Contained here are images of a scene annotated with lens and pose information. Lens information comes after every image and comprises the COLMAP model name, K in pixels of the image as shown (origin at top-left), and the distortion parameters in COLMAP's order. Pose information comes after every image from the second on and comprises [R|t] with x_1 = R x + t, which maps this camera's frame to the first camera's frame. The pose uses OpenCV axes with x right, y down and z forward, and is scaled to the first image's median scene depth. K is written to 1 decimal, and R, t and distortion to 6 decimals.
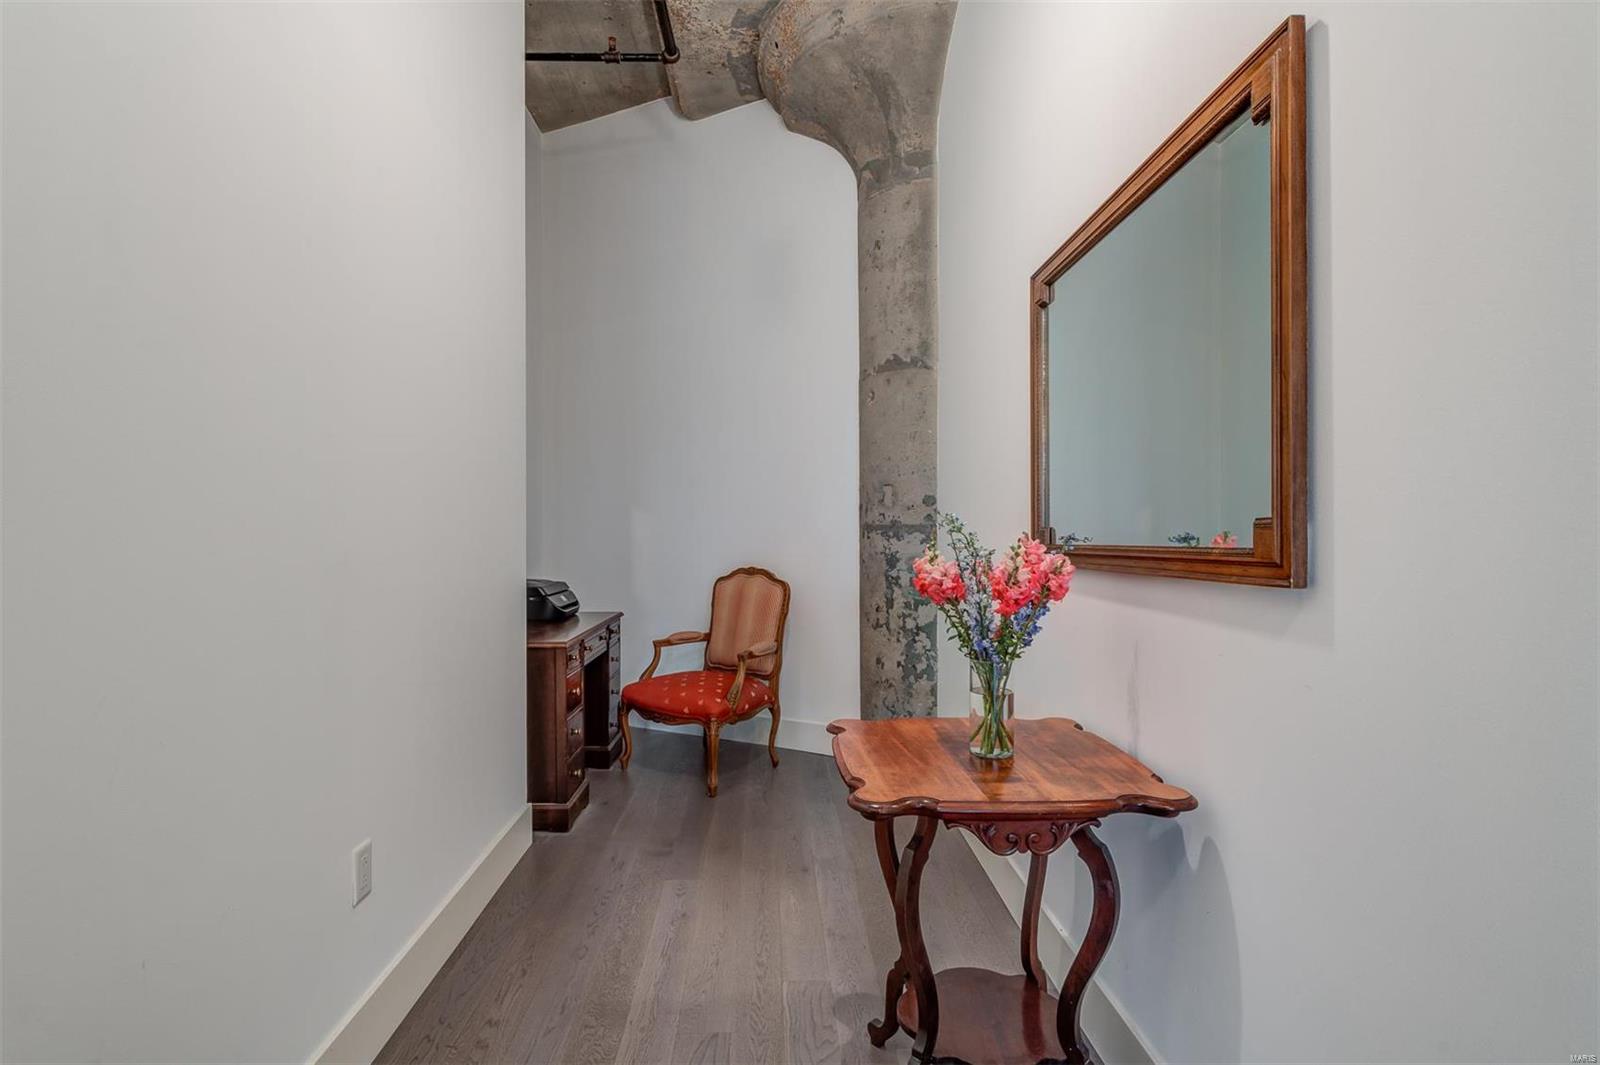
lens RADIAL K [[797.1, 0, 803.4], [0, 797.1, 536.1], [0, 0, 1]] dist [0.004221, -0.002822]
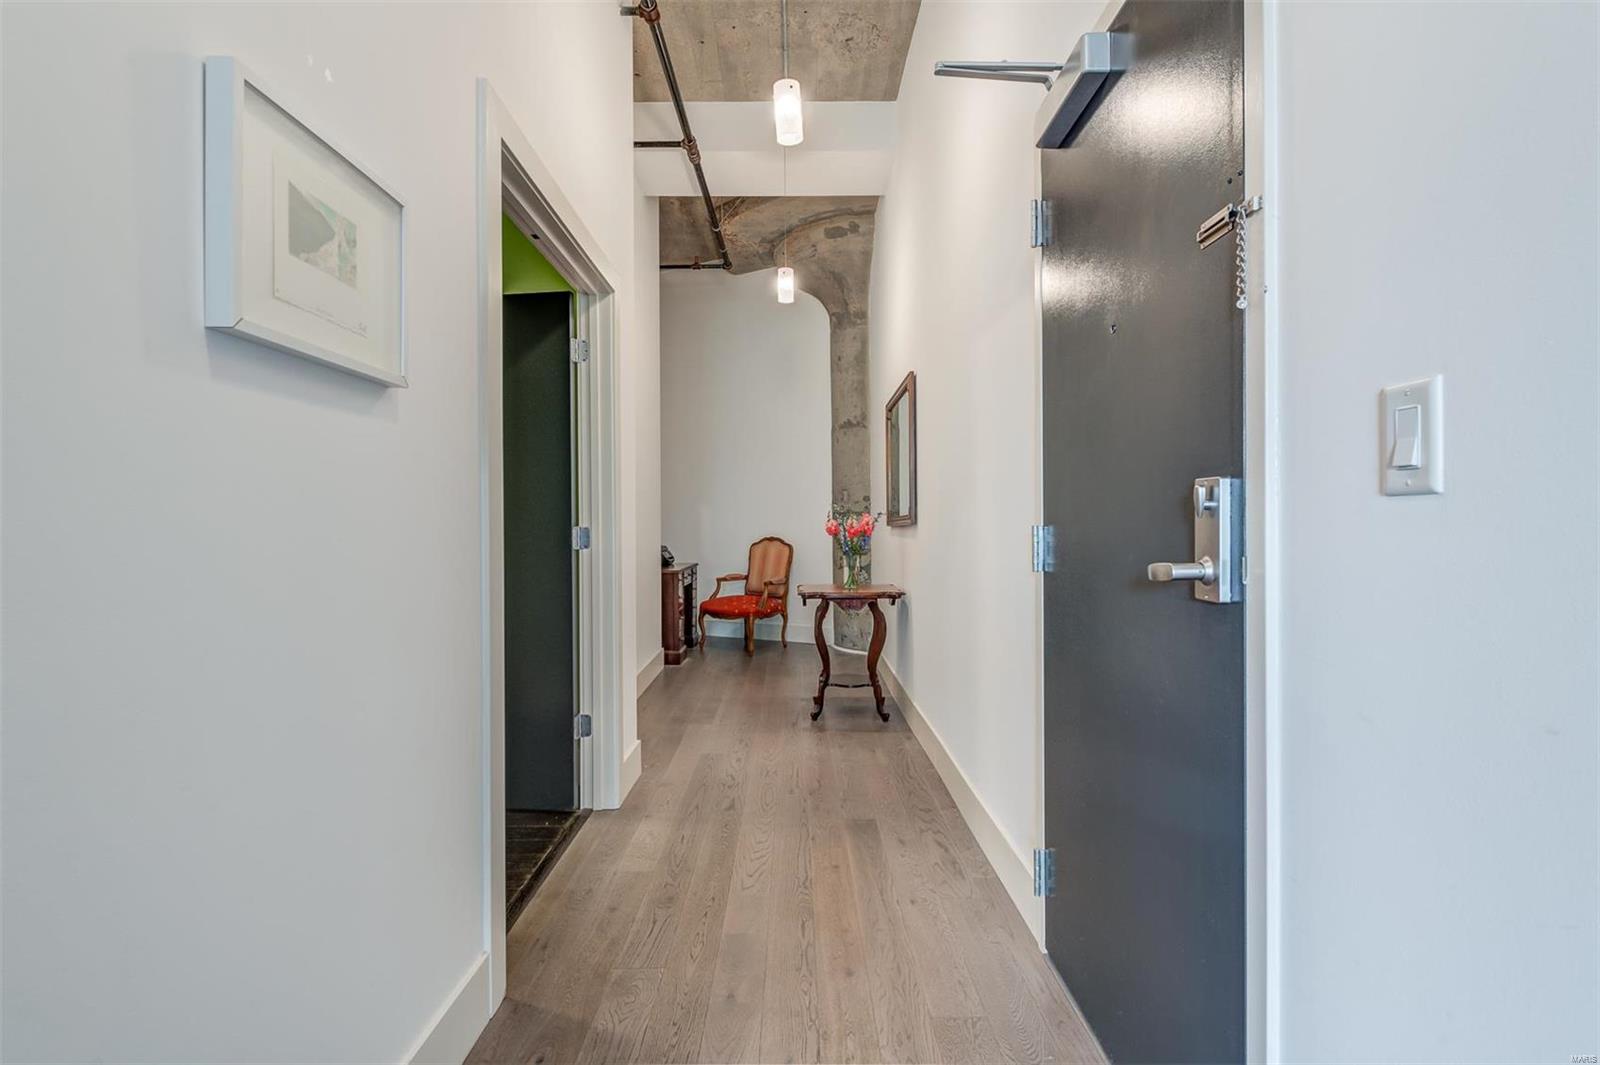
lens RADIAL K [[797.1, 0, 796.7], [0, 797.1, 529.2], [0, 0, 1]] dist [0.004221, -0.002822]
pose [[0.999221, -0.004658, -0.039178, 0.064781], [0.004570, 0.999987, -0.002328, 0.028977], [0.039188, 0.002147, 0.999230, -0.824228]]
